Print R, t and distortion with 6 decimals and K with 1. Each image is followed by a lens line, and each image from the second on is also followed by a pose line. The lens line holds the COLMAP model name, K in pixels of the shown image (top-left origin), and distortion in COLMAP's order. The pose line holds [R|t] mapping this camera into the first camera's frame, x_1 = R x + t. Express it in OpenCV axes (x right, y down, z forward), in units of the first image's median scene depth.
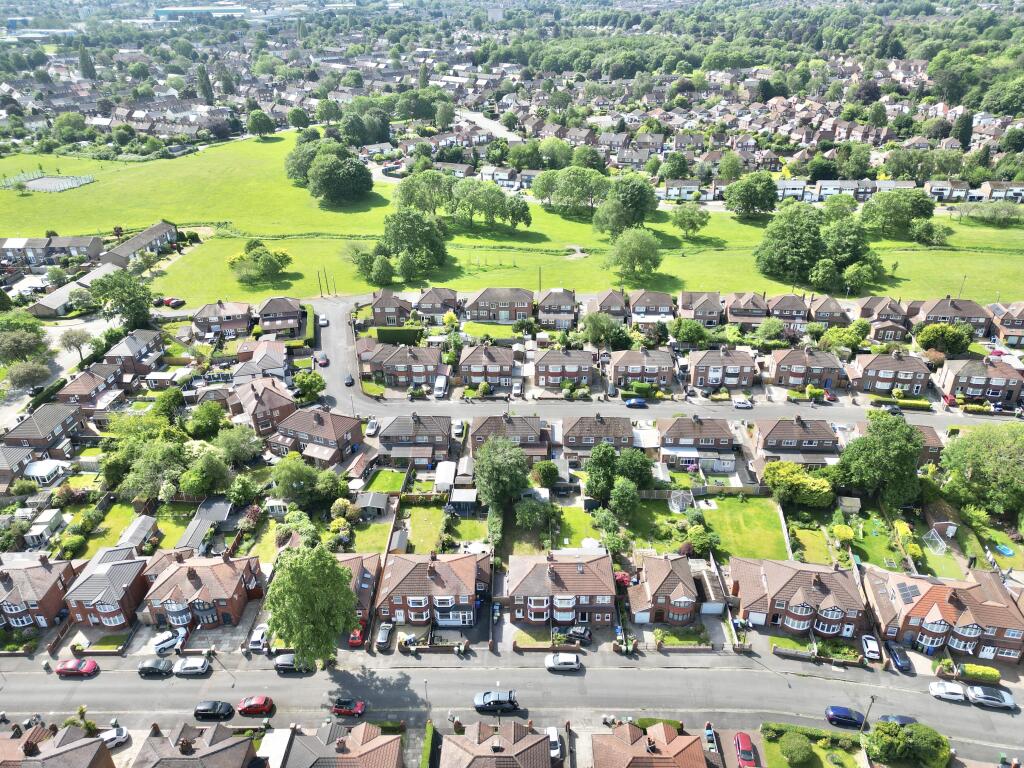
lens RADIAL K [[710.2, 0, 508.2], [0, 710.2, 385.4], [0, 0, 1]] dist [0.074235, -0.049081]
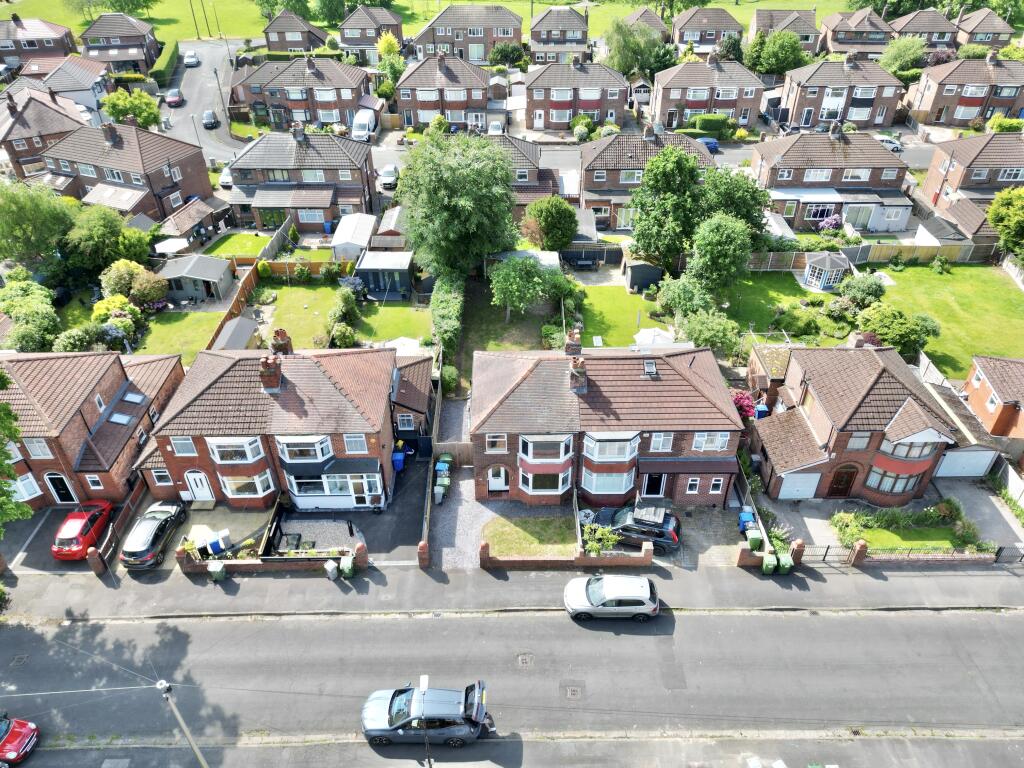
lens RADIAL K [[710.2, 0, 507.2], [0, 710.2, 386.5], [0, 0, 1]] dist [0.074235, -0.049081]
pose [[0.999749, -0.003842, 0.022079, 0.010378], [0.000846, 0.990963, 0.134130, 0.177319], [-0.022395, -0.134078, 0.990718, 0.505717]]
